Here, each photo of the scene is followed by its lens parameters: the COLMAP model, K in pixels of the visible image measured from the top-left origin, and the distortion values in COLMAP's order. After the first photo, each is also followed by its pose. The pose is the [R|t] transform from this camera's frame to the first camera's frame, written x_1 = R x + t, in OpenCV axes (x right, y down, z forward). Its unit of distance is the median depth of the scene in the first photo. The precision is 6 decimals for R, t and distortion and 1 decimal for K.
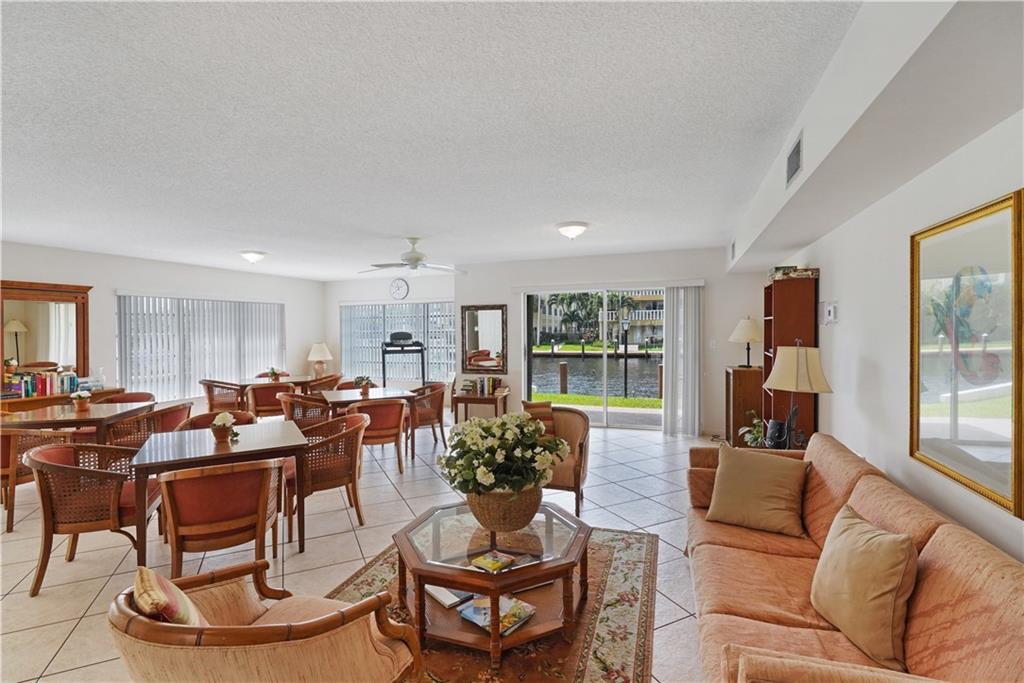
lens RADIAL K [[486.2, 0, 512.0], [0, 486.2, 340.0], [0, 0, 1]] dist [-0.014965, 0.001696]
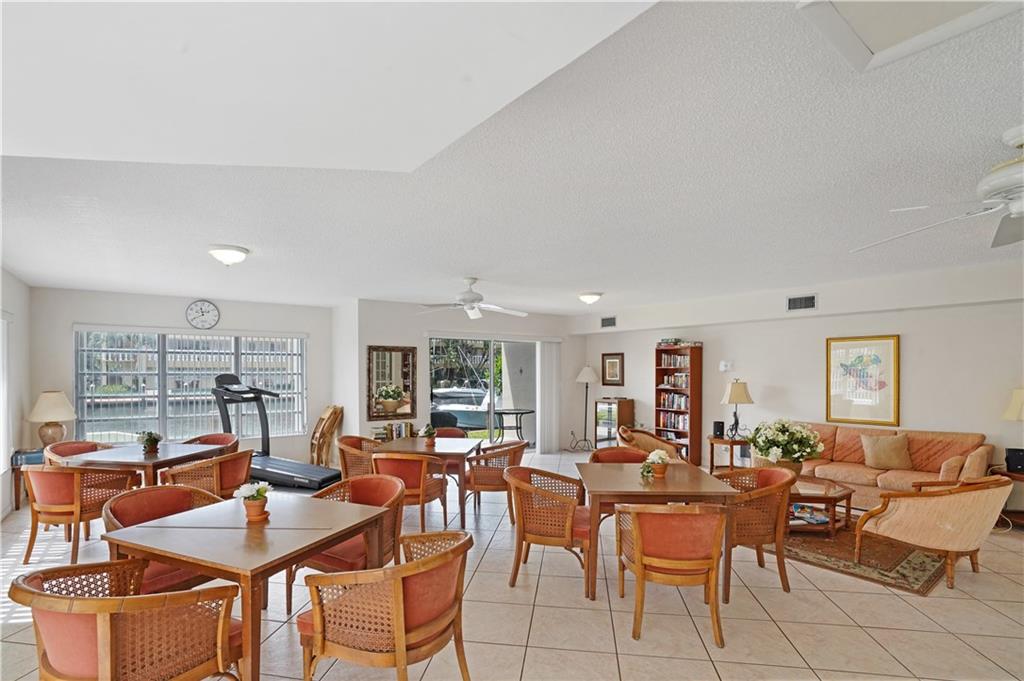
lens RADIAL K [[486.2, 0, 505.2], [0, 486.2, 377.1], [0, 0, 1]] dist [-0.014965, 0.001696]
pose [[0.595112, 0.002069, 0.803640, -0.693110], [0.008337, 0.999927, -0.008748, -0.001943], [-0.803600, 0.011905, 0.595051, 0.272978]]
